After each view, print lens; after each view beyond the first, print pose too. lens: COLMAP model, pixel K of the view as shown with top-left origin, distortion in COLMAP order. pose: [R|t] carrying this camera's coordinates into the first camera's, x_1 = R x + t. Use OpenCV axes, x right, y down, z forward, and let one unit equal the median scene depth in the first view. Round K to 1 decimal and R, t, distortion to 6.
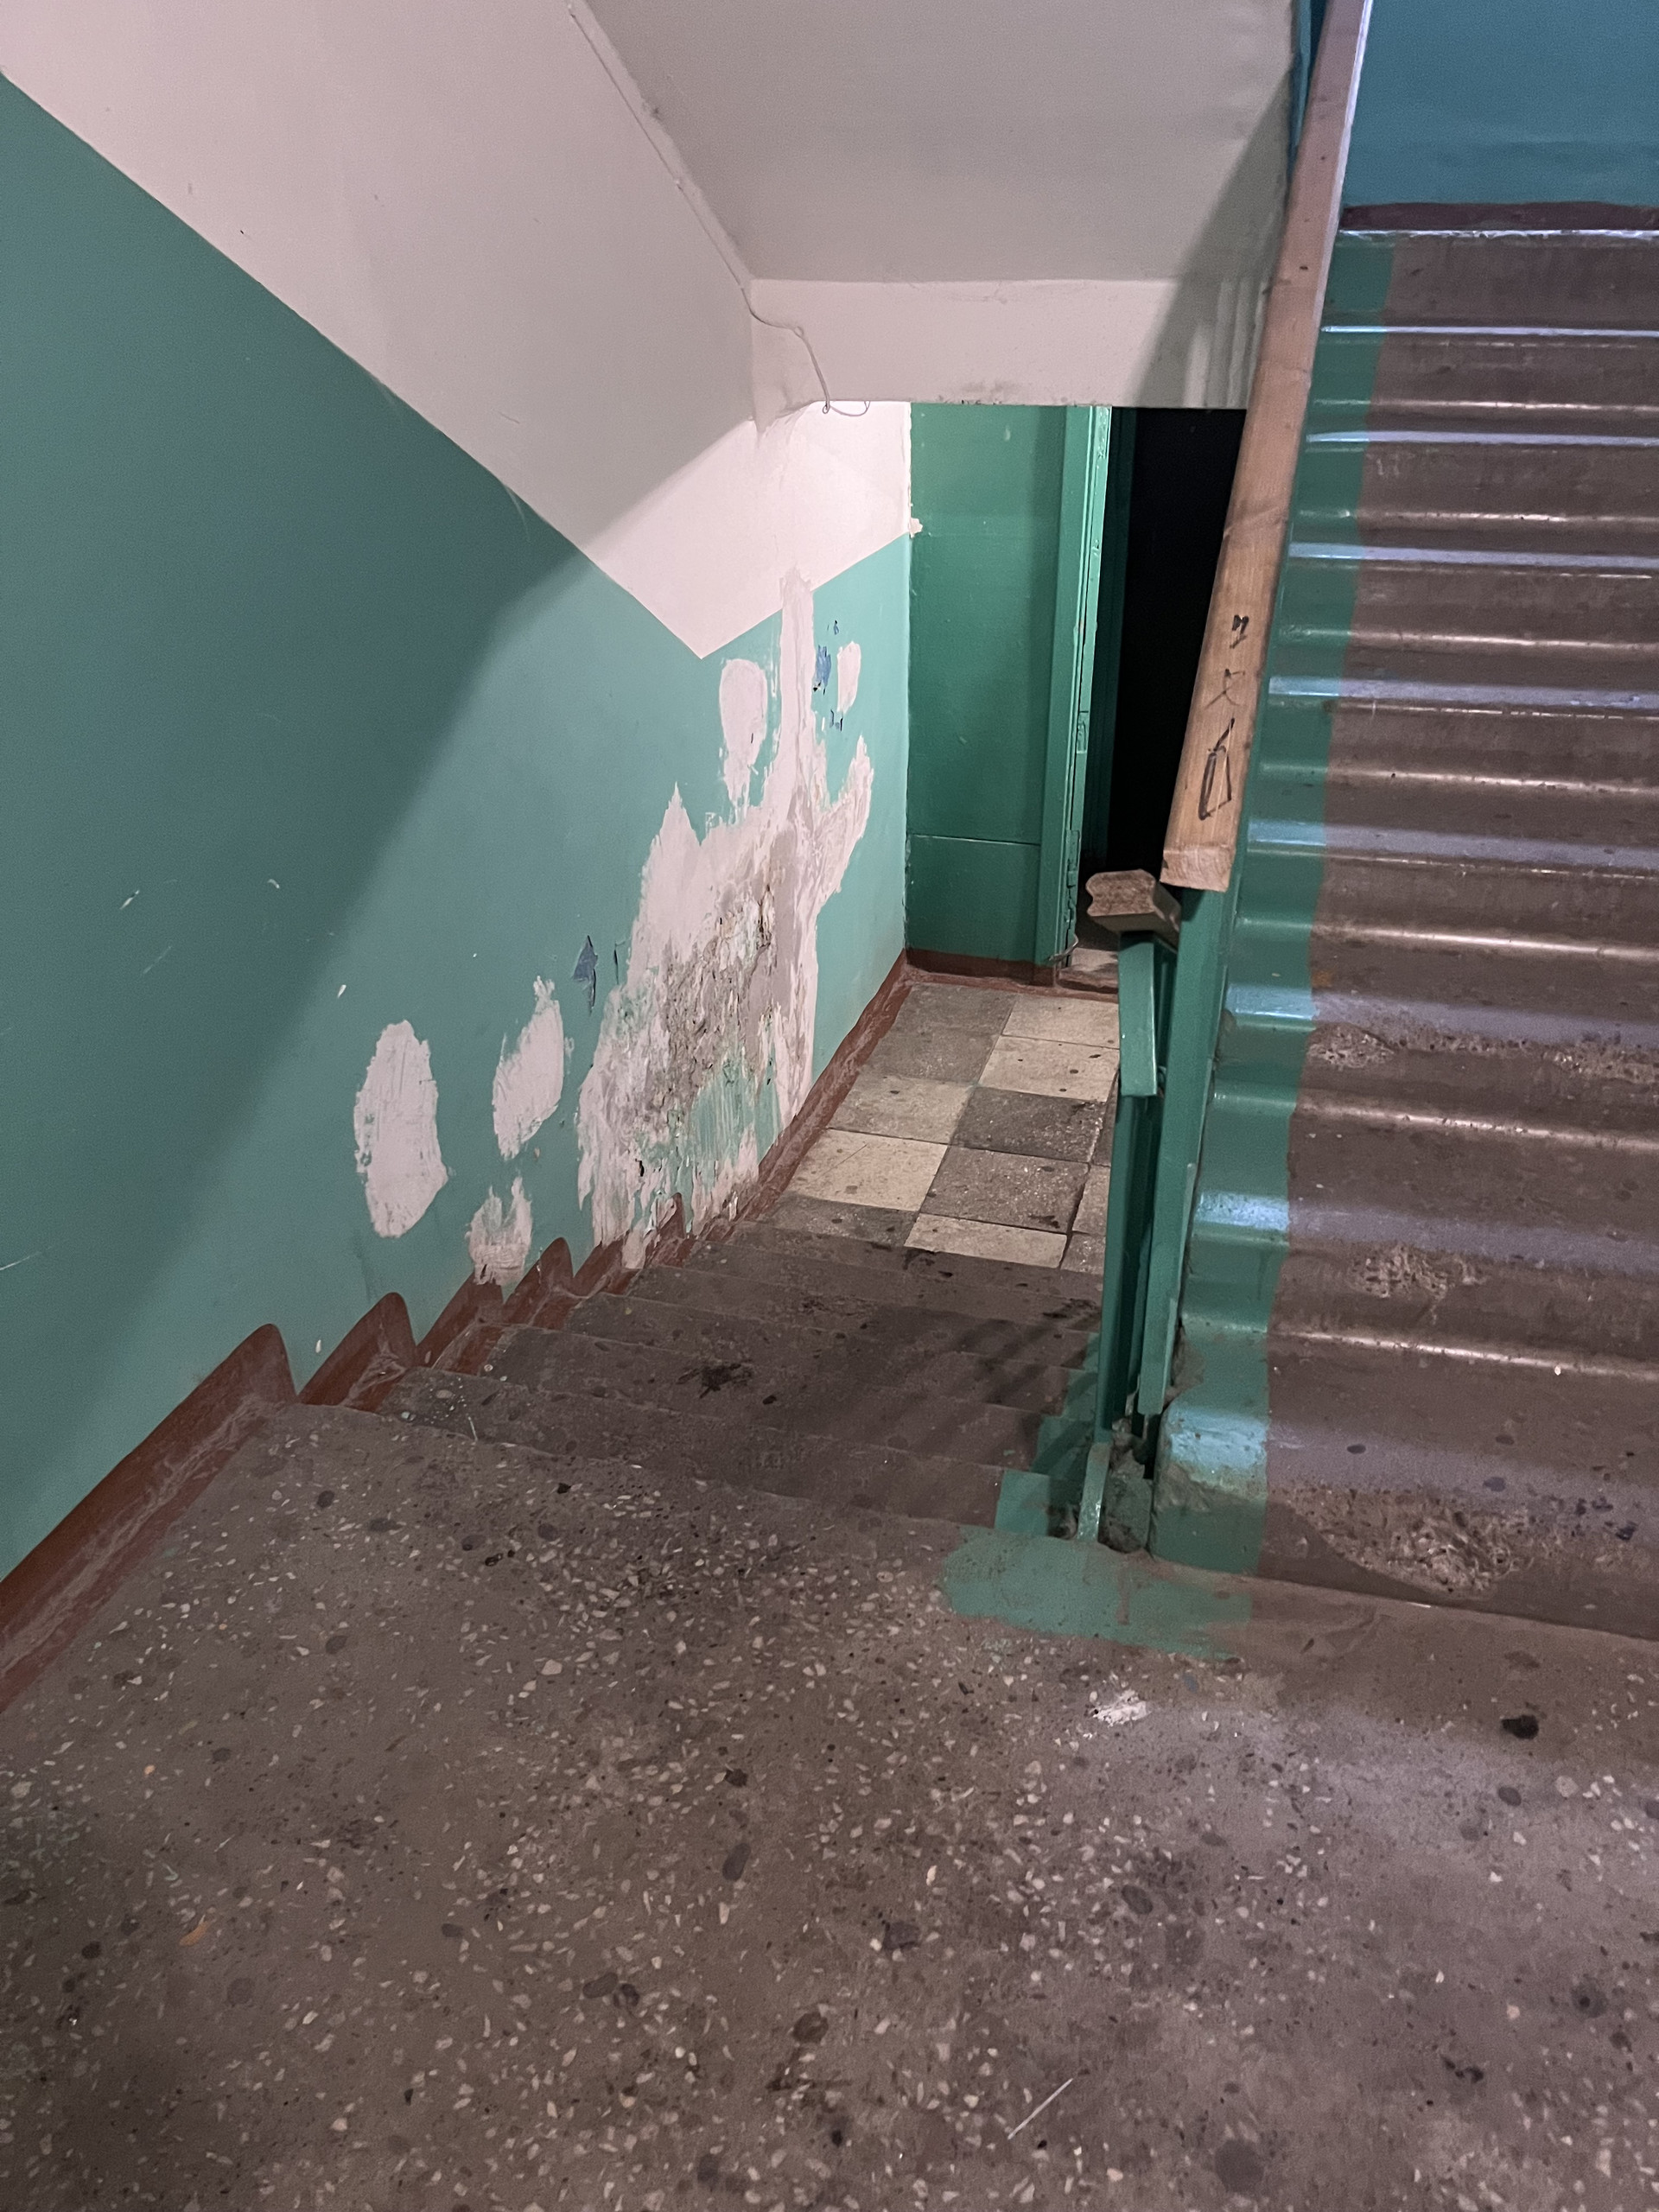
lens RADIAL K [[1677.7, 0, 816.0], [0, 1677.7, 1121.7], [0, 0, 1]] dist [0.062033, -0.088500]
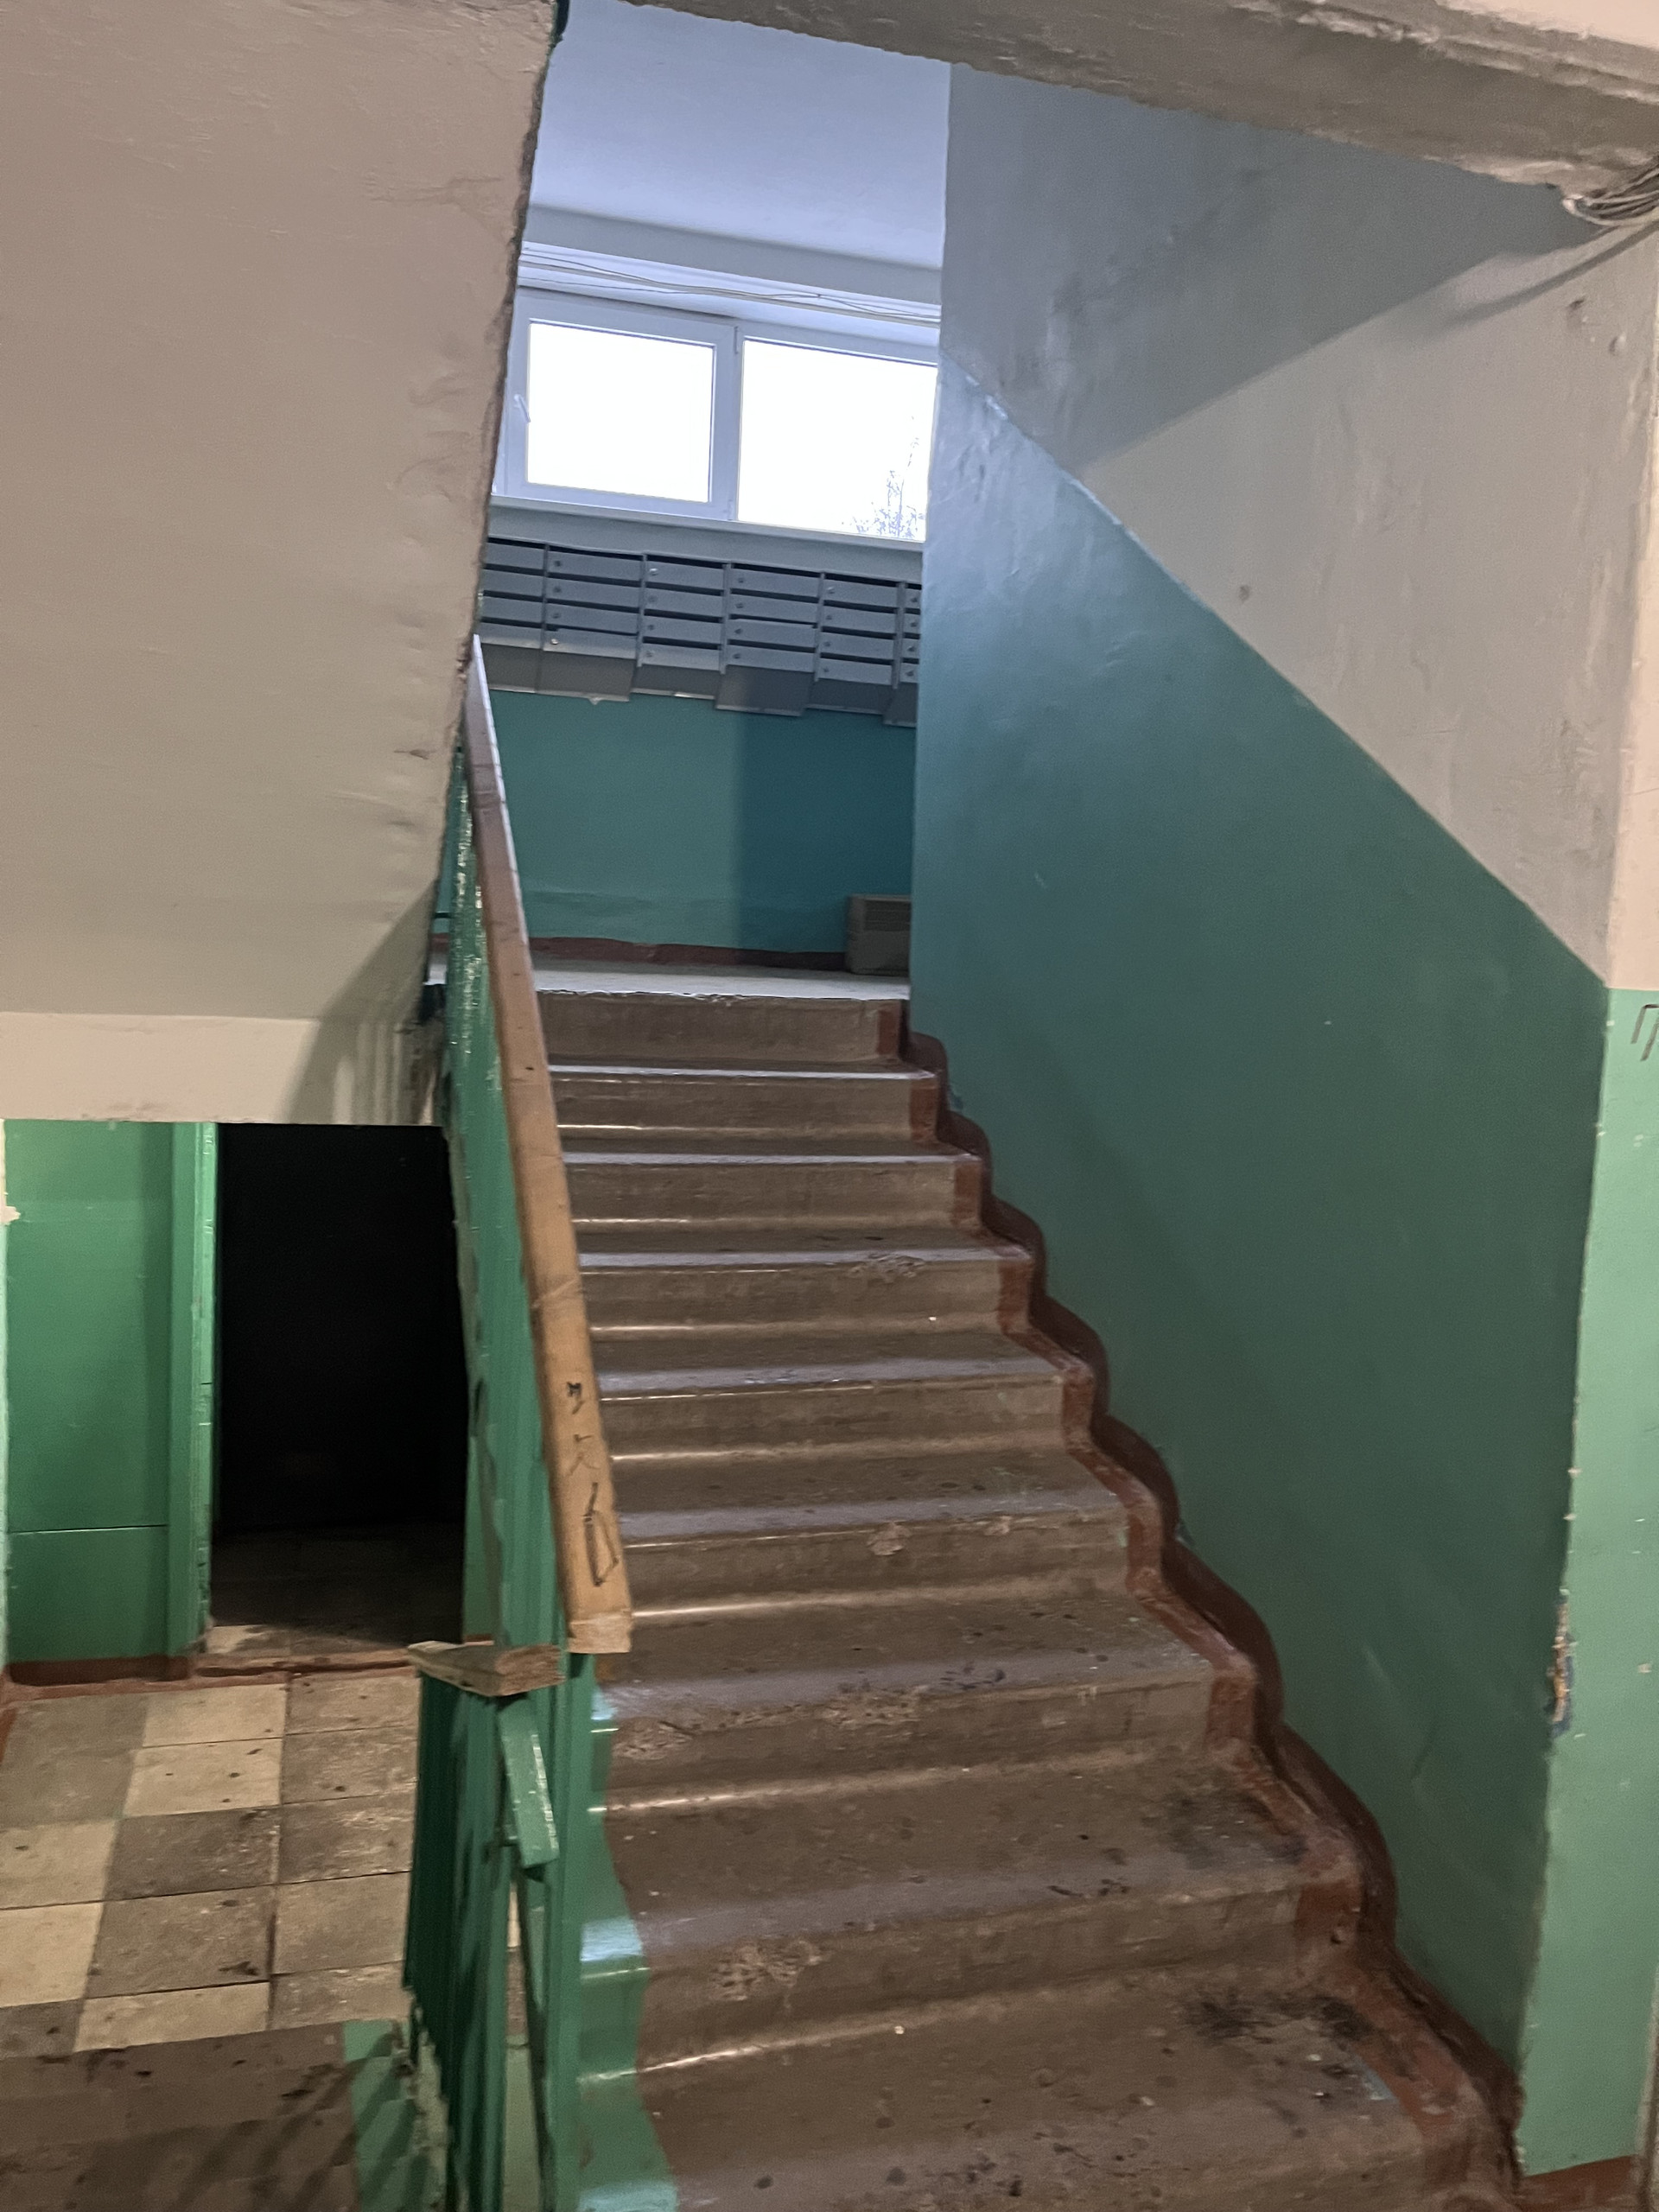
lens RADIAL K [[1677.7, 0, 823.7], [0, 1677.7, 1126.8], [0, 0, 1]] dist [0.062033, -0.088500]
pose [[0.853737, -0.014100, 0.520513, -0.109325], [0.196067, 0.934765, -0.296264, -0.057339], [-0.482380, 0.354987, 0.800808, -0.017712]]
